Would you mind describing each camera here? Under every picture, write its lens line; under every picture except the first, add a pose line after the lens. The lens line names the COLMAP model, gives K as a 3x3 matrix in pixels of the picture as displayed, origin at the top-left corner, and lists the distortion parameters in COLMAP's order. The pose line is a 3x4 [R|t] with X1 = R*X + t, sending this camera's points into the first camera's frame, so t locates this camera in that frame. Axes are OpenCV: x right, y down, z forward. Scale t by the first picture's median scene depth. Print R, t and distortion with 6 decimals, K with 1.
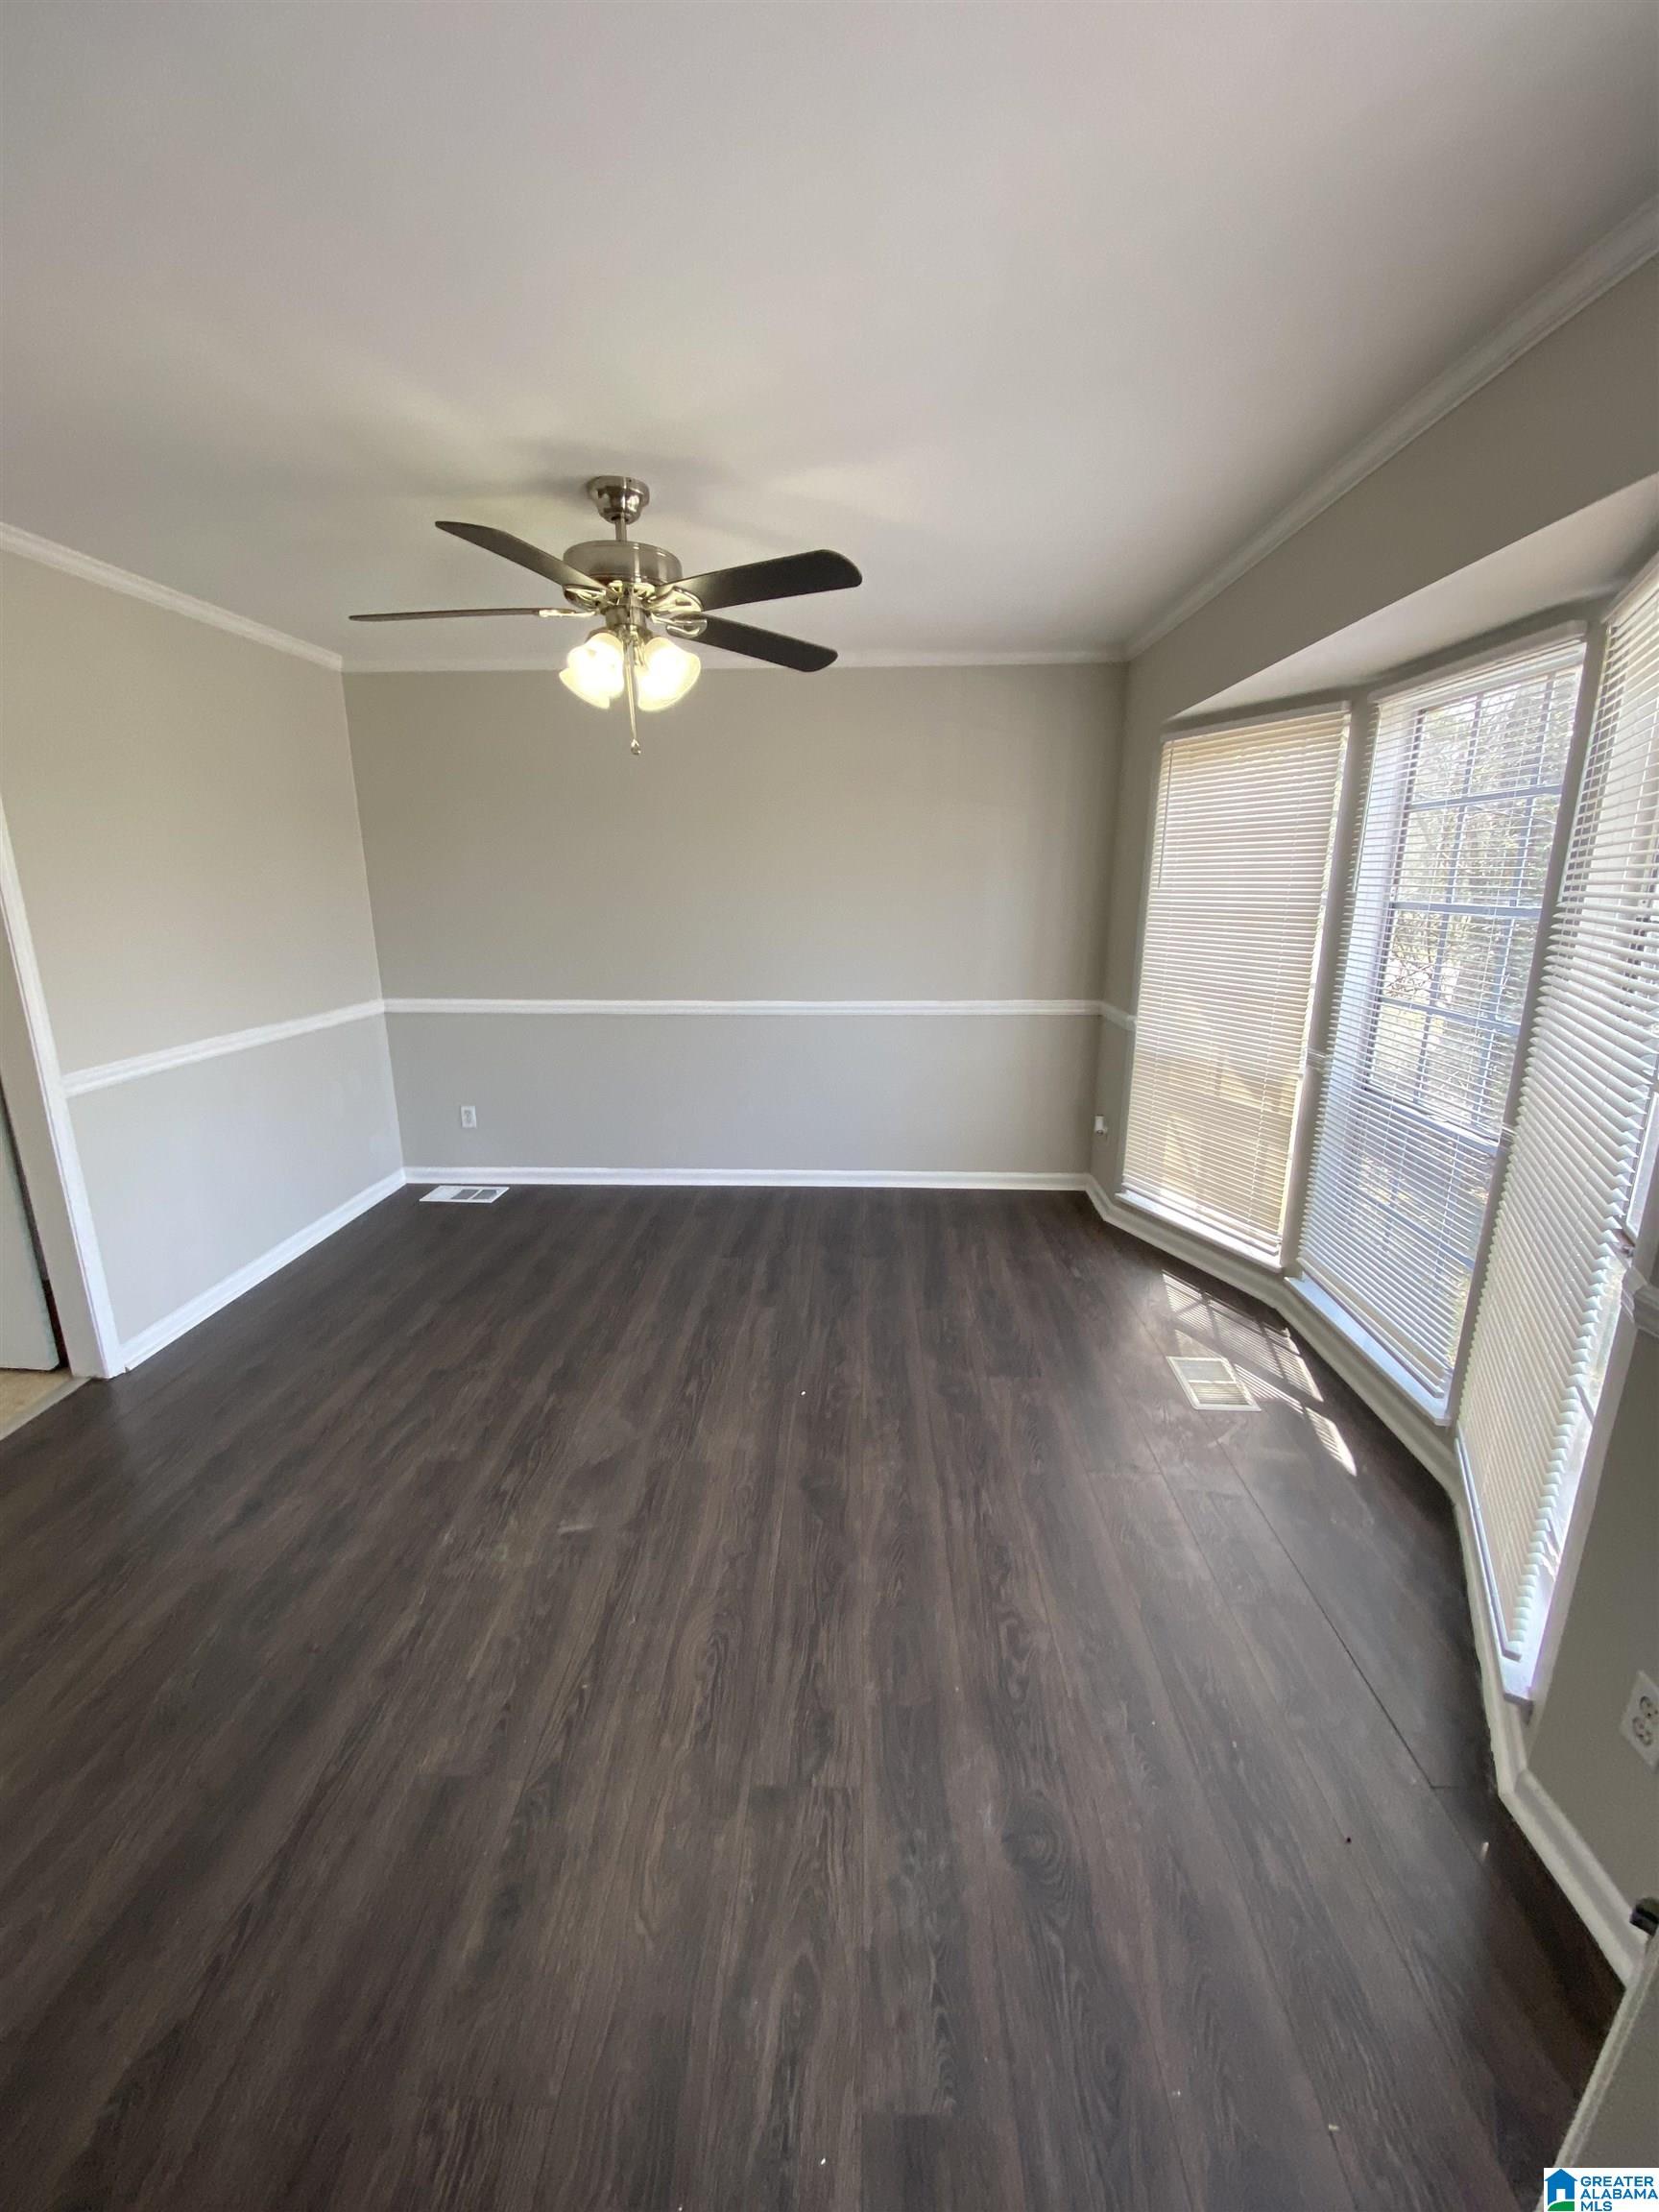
lens RADIAL K [[909.3, 0, 821.1], [0, 909.3, 1105.5], [0, 0, 1]] dist [-0.001754, -0.010880]
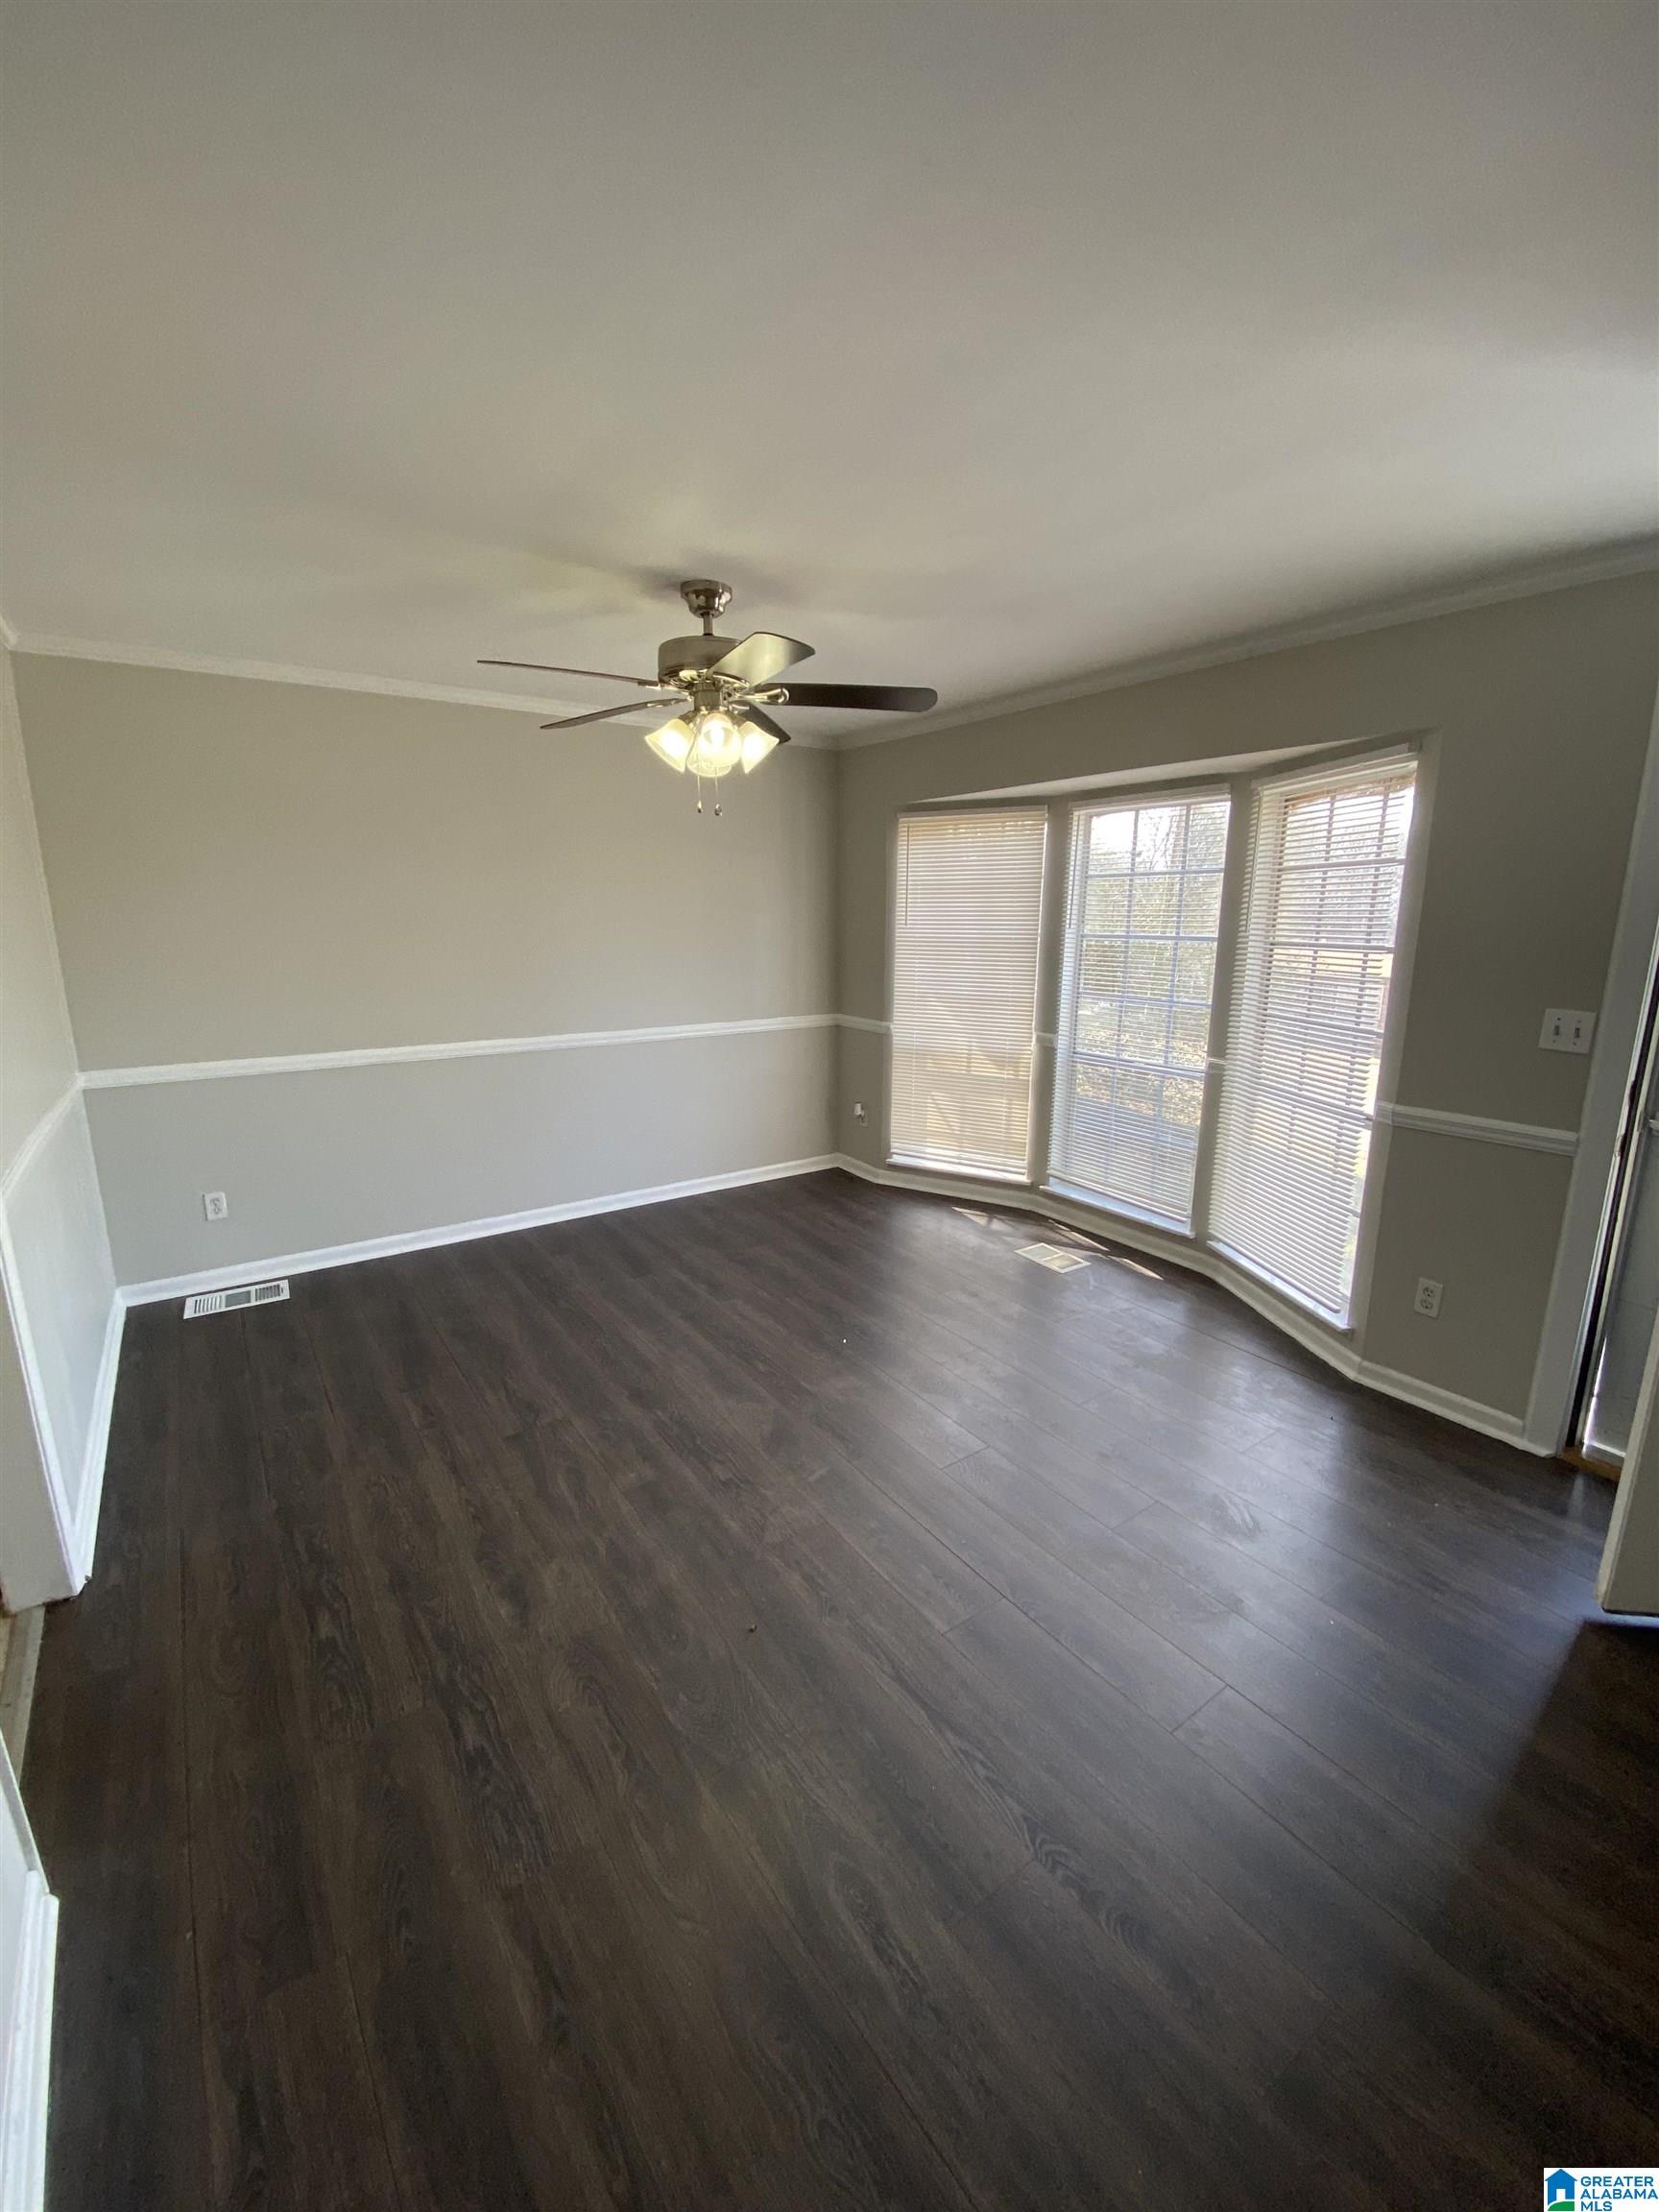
lens RADIAL K [[909.3, 0, 830.6], [0, 909.3, 1109.5], [0, 0, 1]] dist [-0.001754, -0.010880]
pose [[0.783195, -0.127394, 0.608585, -0.547821], [0.144798, 0.989244, 0.020734, -0.013210], [-0.604681, 0.071884, 0.793218, 0.015957]]
